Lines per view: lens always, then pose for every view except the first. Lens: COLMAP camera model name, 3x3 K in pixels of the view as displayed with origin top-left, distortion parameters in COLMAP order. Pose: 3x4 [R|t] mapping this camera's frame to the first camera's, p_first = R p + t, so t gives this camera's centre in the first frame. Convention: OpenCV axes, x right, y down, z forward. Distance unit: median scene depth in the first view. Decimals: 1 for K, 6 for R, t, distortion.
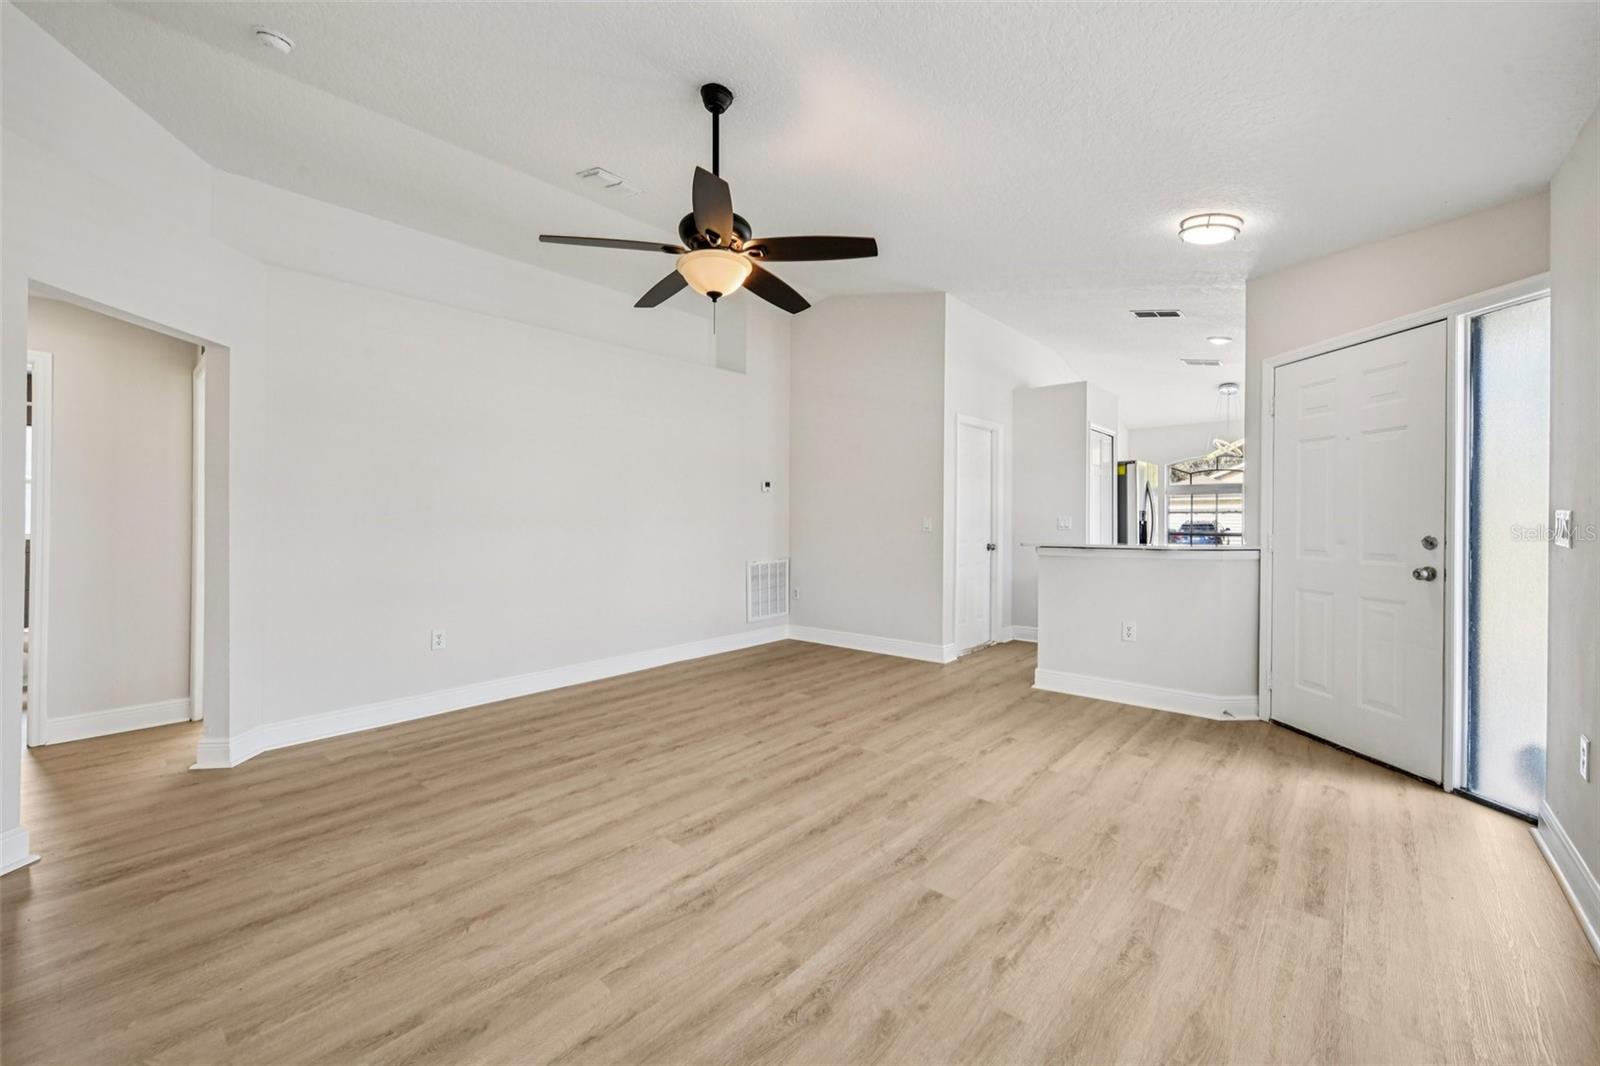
lens RADIAL K [[650.7, 0, 796.3], [0, 650.7, 519.5], [0, 0, 1]] dist [-0.001048, -0.000369]
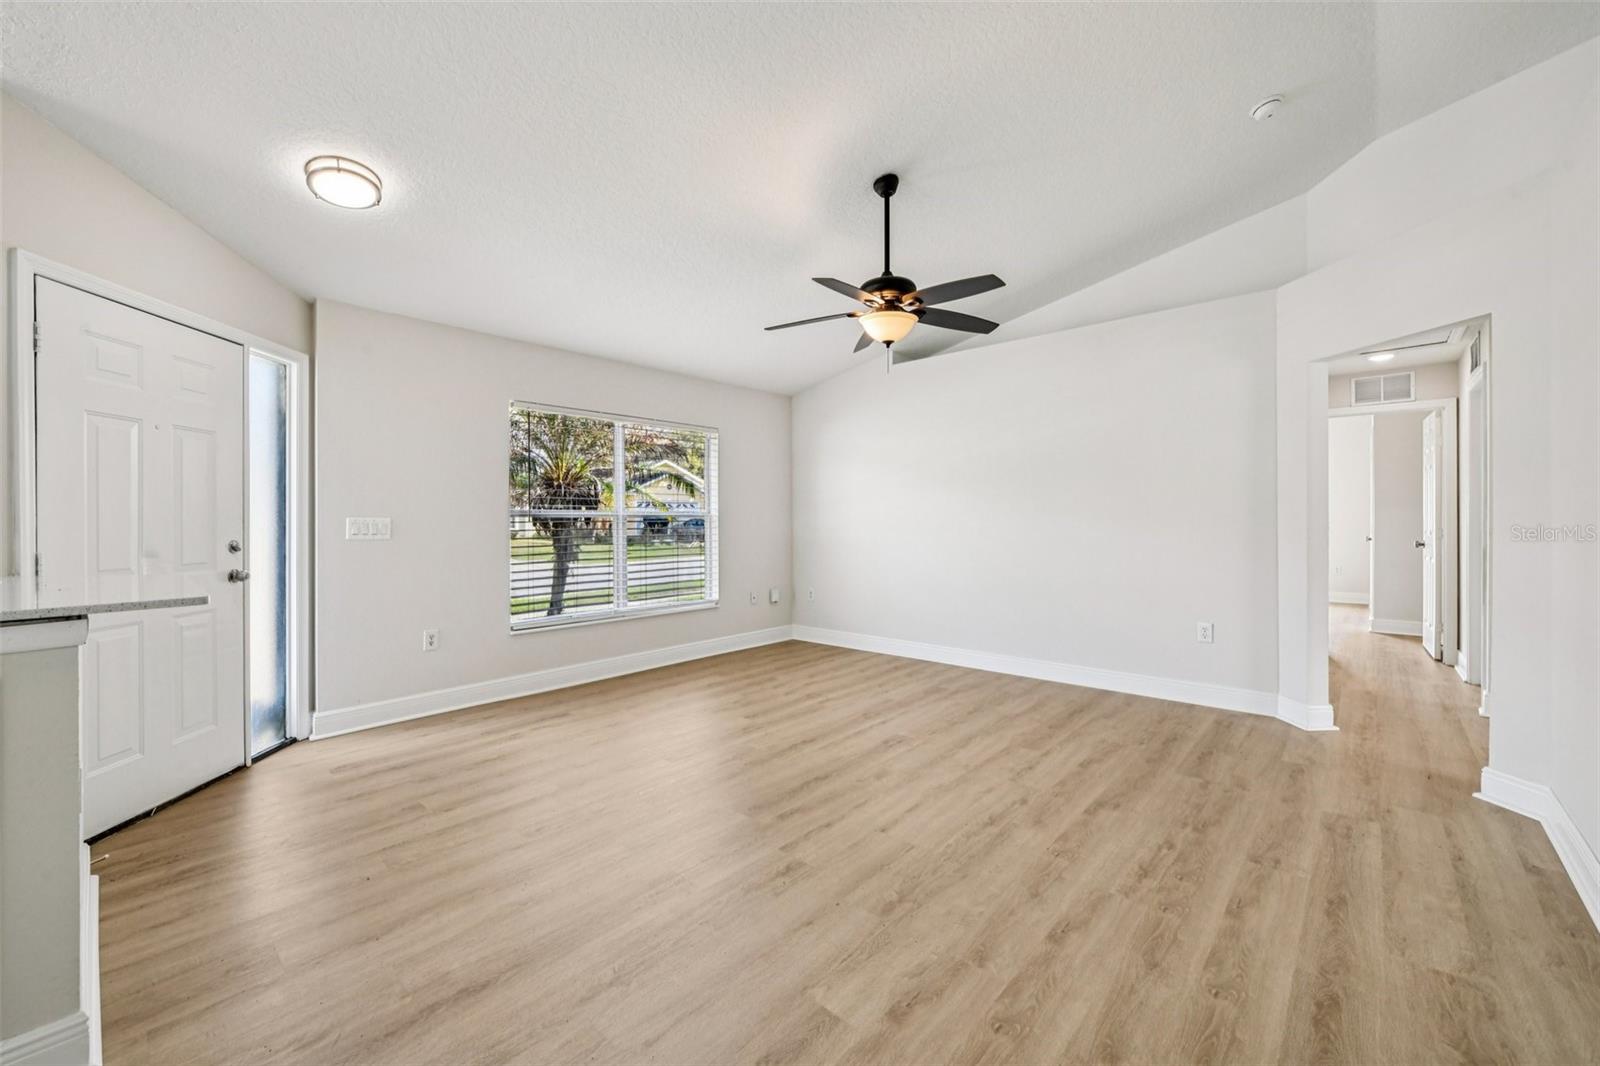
lens RADIAL K [[650.7, 0, 796.3], [0, 650.7, 519.5], [0, 0, 1]] dist [-0.001048, -0.000369]
pose [[-0.999946, 0.009870, 0.003392, 0.041269], [0.009887, 0.999937, 0.005239, -0.007350], [-0.003341, 0.005273, -0.999981, 2.061669]]
